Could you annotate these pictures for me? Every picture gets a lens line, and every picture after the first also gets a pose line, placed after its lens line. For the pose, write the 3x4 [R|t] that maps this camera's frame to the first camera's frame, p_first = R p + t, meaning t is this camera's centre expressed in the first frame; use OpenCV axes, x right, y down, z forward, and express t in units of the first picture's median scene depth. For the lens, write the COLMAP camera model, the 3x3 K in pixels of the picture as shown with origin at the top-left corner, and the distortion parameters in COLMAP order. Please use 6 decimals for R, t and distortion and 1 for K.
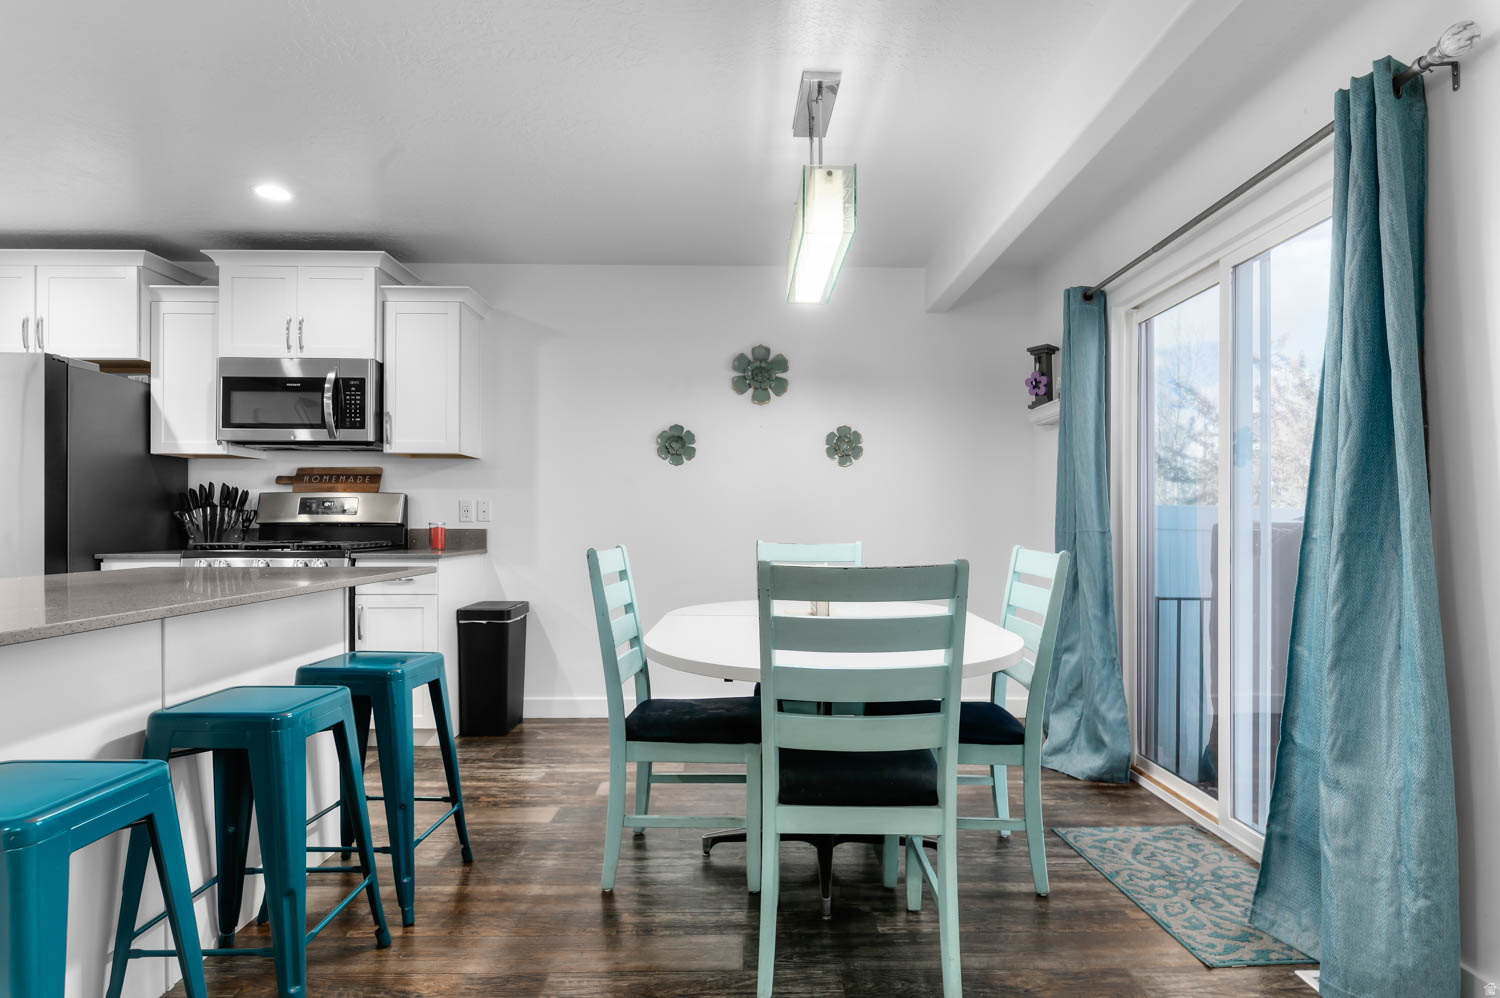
lens RADIAL K [[813.2, 0, 751.2], [0, 813.2, 522.1], [0, 0, 1]] dist [0.001095, 0.000744]
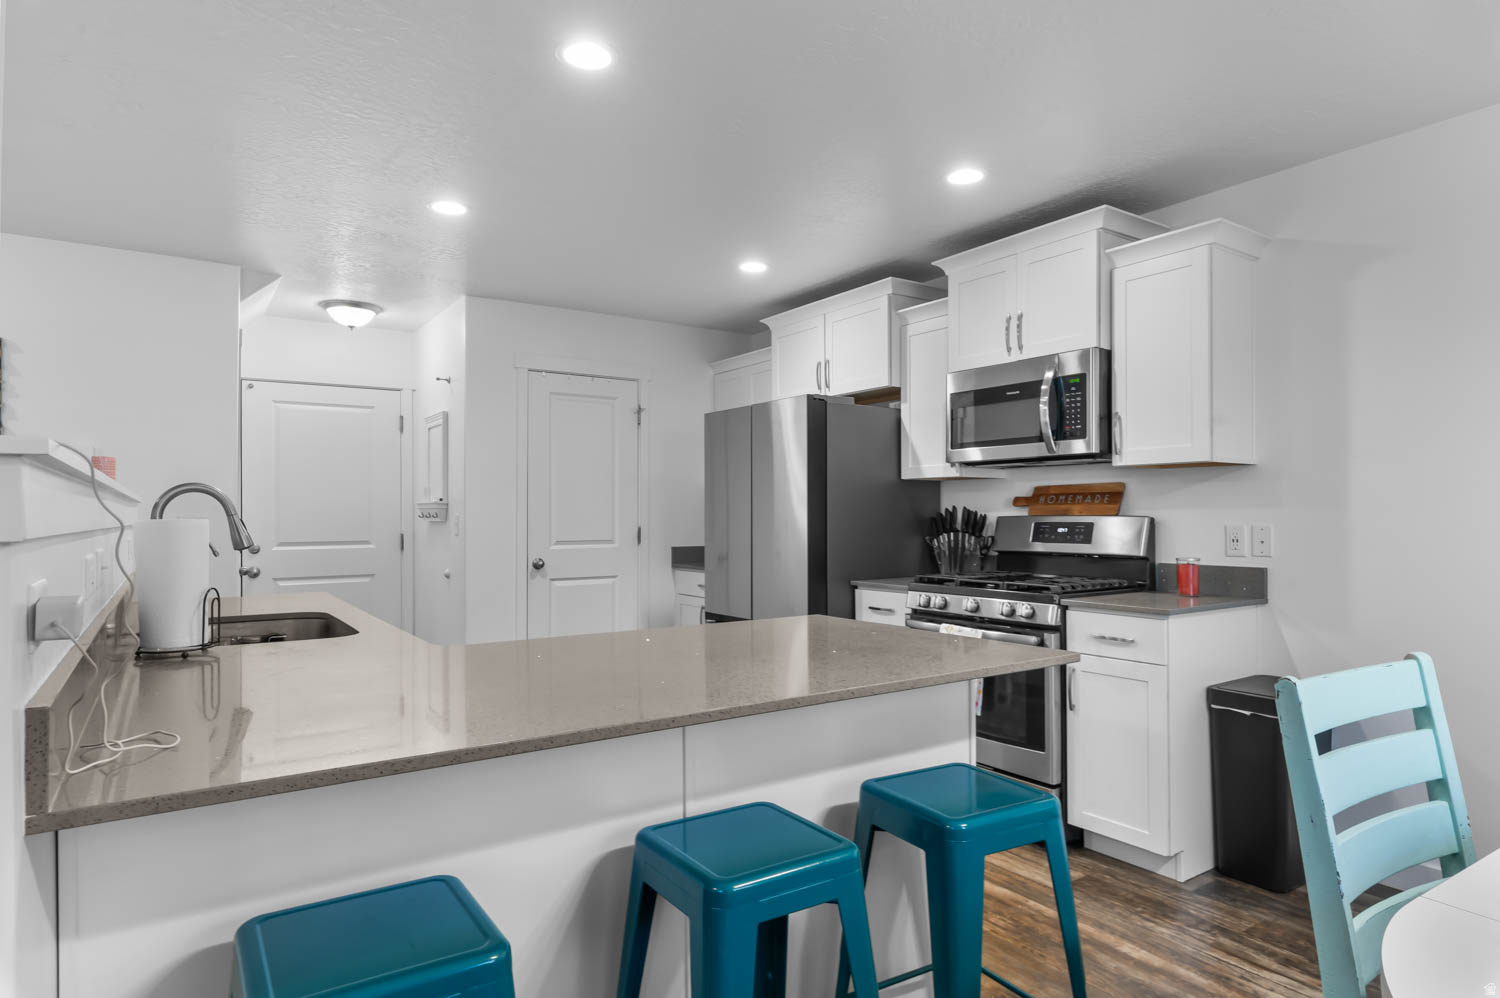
lens RADIAL K [[860.5, 0, 750.9], [0, 860.5, 507.3], [0, 0, 1]] dist [-0.001132, -0.001370]
pose [[0.556317, -0.013632, -0.830858, 0.032490], [0.006324, 0.999906, -0.012171, -0.038454], [0.830946, 0.001517, 0.556351, 0.262813]]
